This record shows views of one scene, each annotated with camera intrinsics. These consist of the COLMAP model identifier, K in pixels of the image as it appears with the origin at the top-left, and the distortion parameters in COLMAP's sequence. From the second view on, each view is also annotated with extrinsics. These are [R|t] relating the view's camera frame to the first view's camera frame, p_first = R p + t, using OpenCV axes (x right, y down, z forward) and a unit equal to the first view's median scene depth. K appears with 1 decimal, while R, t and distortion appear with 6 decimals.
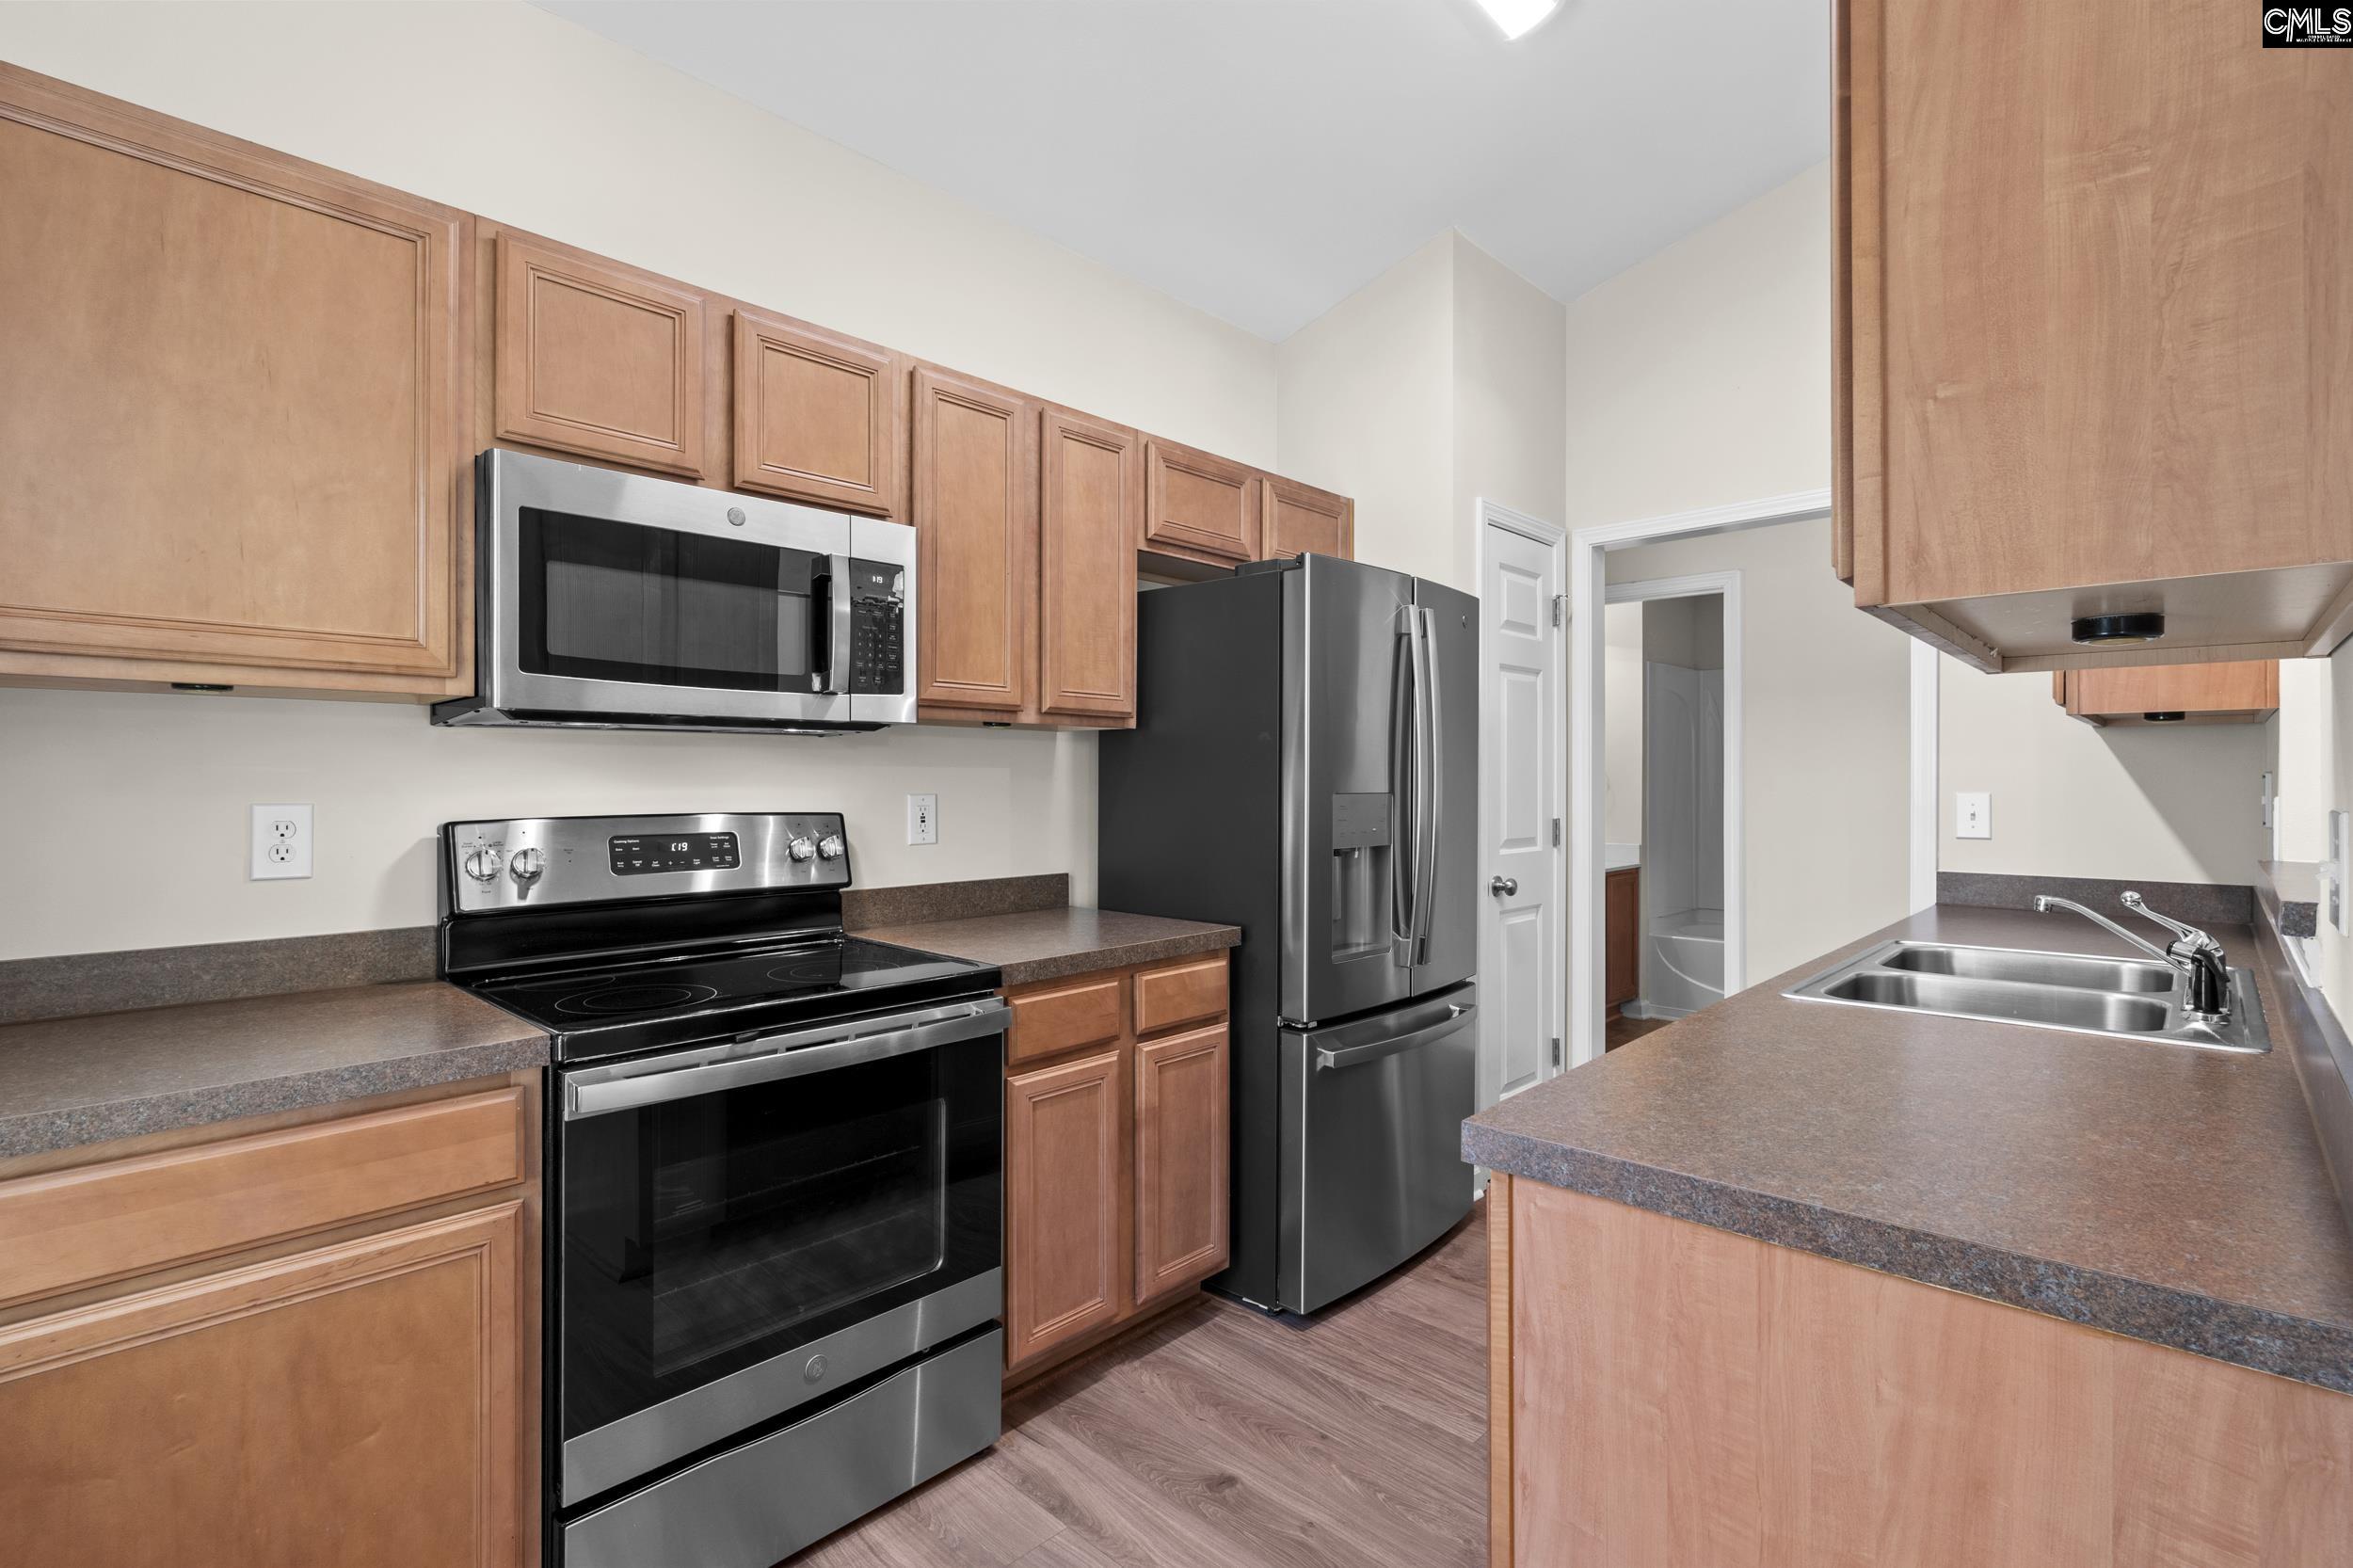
lens RADIAL K [[1076.6, 0, 1182.7], [0, 1076.6, 782.8], [0, 0, 1]] dist [-0.003832, -0.000778]
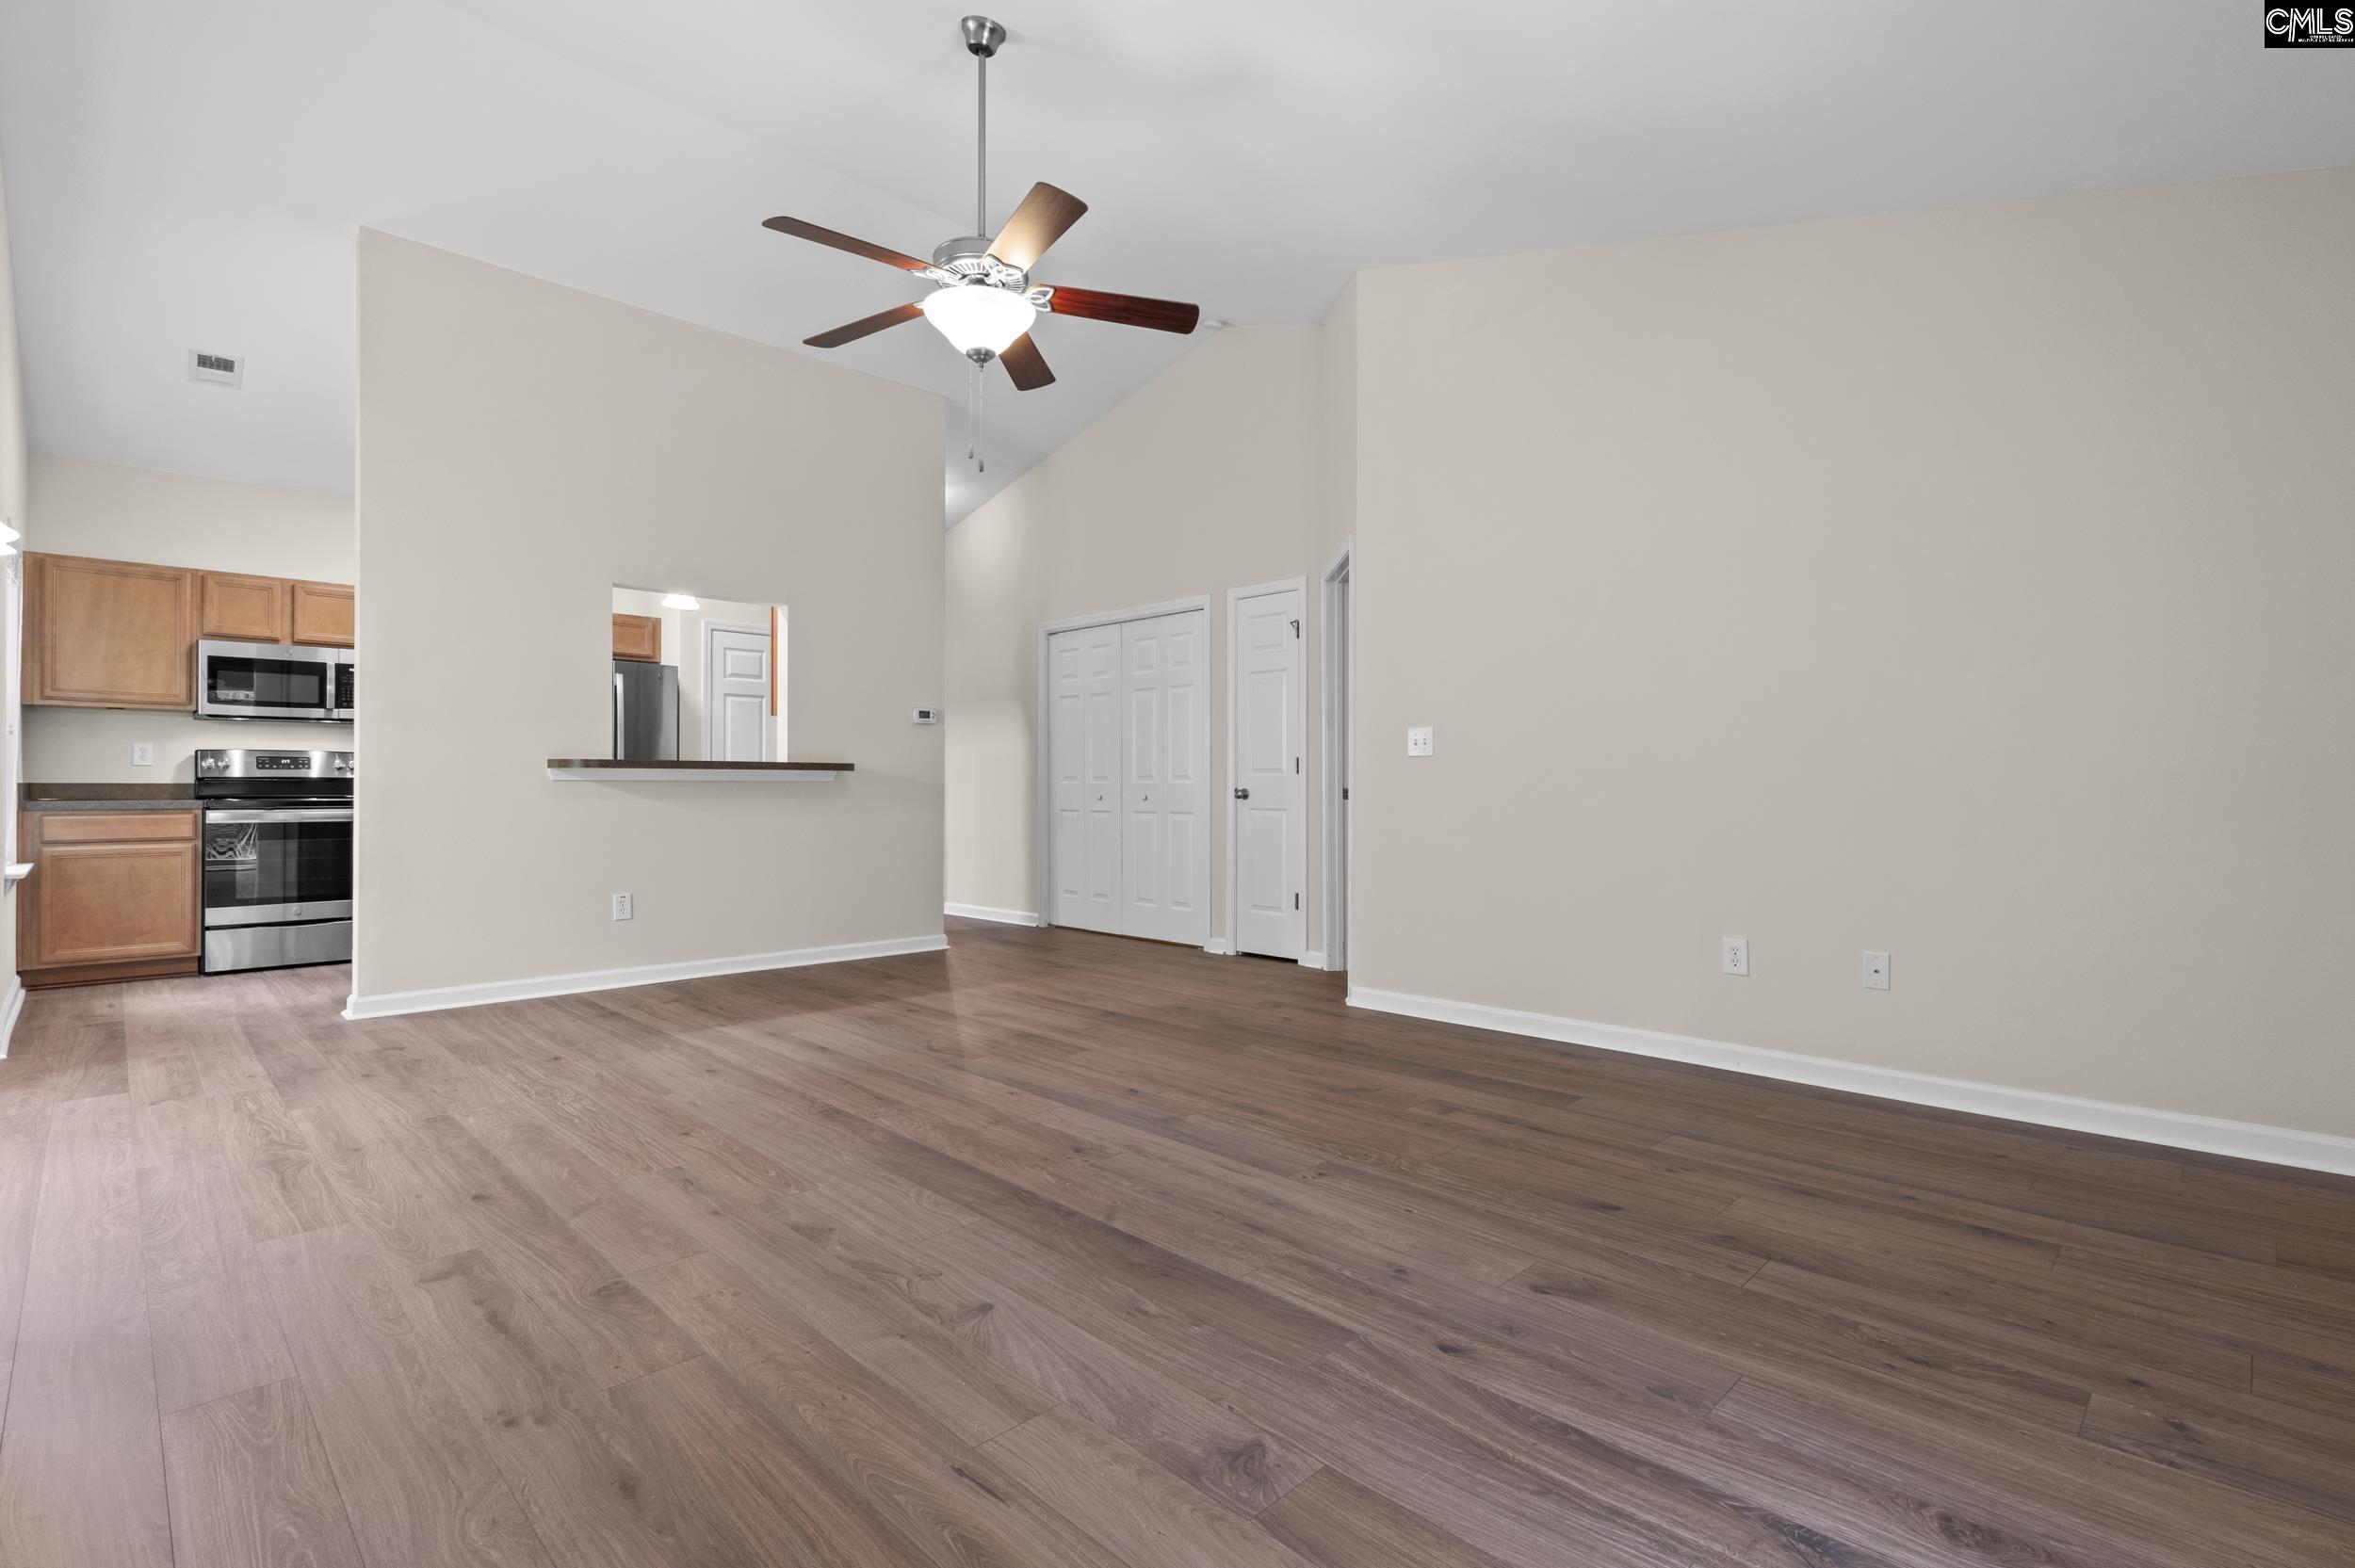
lens RADIAL K [[1077.4, 0, 1179.3], [0, 1077.4, 791.5], [0, 0, 1]] dist [-0.003832, -0.000778]
pose [[0.999520, -0.002160, -0.030910, 2.085167], [0.002114, 0.999997, -0.001508, 0.152613], [0.030913, 0.001442, 0.999521, -1.877183]]
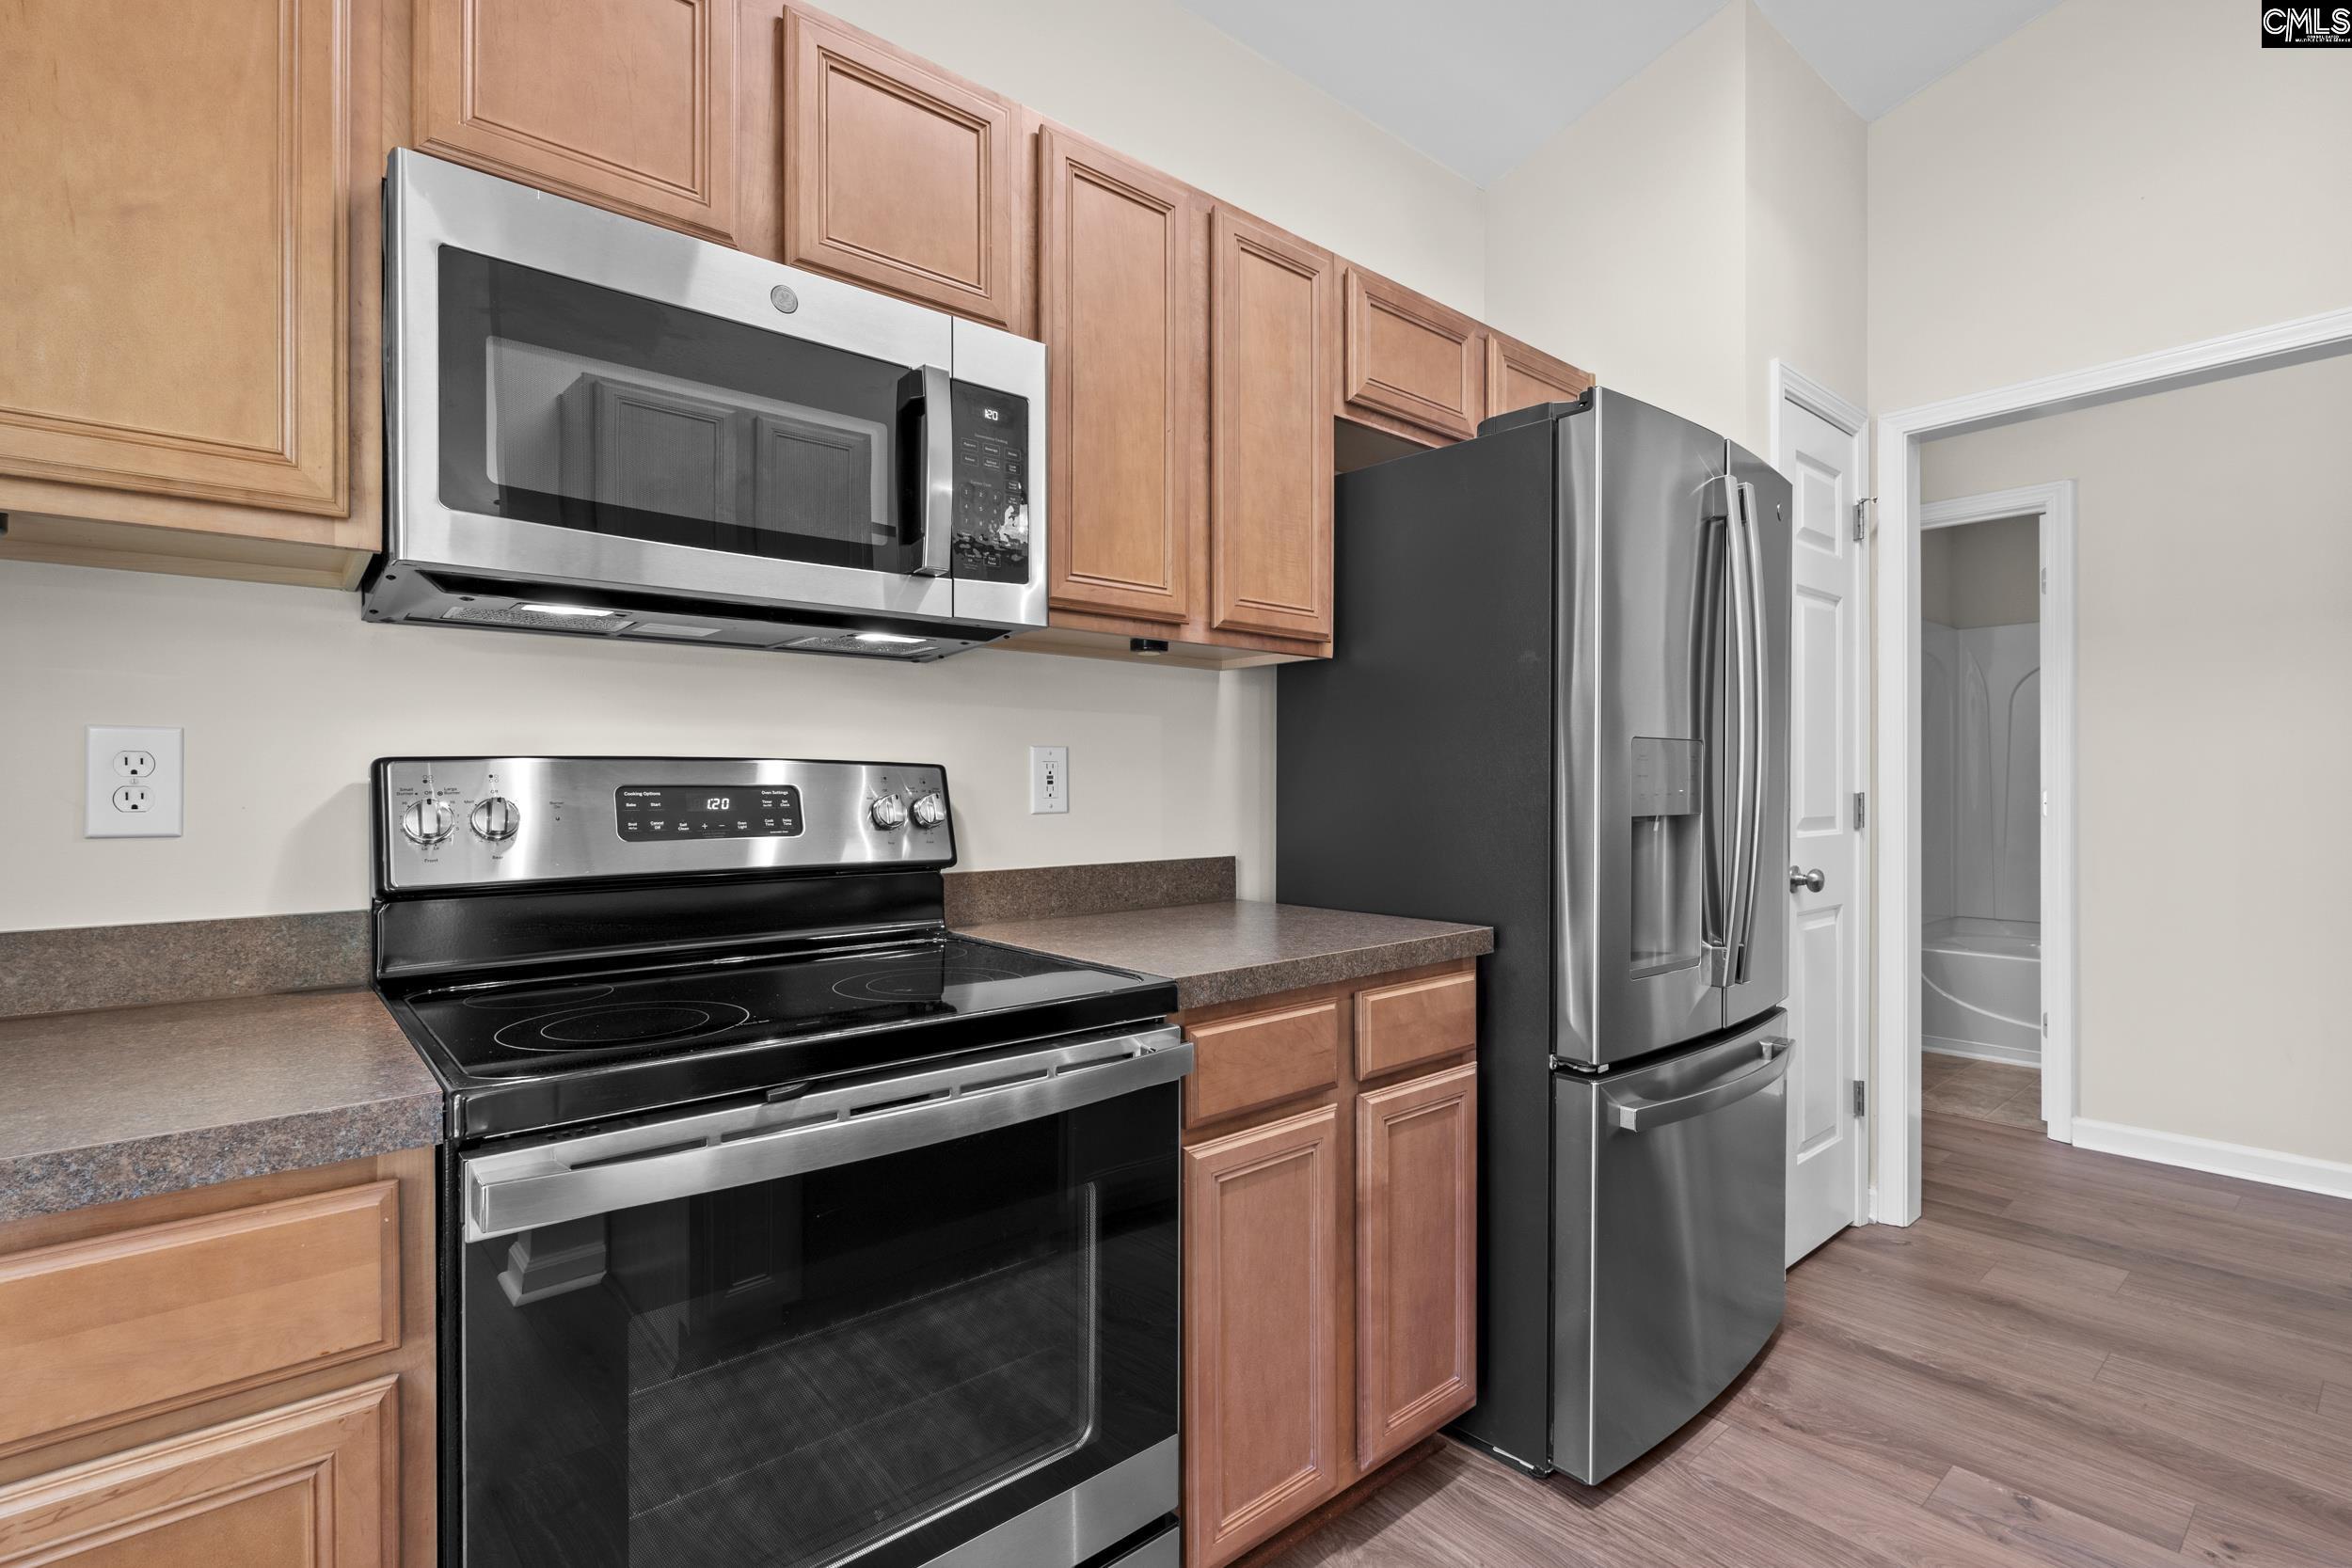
lens RADIAL K [[1076.0, 0, 1176.9], [0, 1076.0, 793.9], [0, 0, 1]] dist [-0.003832, -0.000778]
pose [[0.994832, -0.001955, -0.101521, -0.097077], [0.002299, 0.999992, 0.003271, 0.051934], [0.101513, -0.003487, 0.994828, 0.330184]]
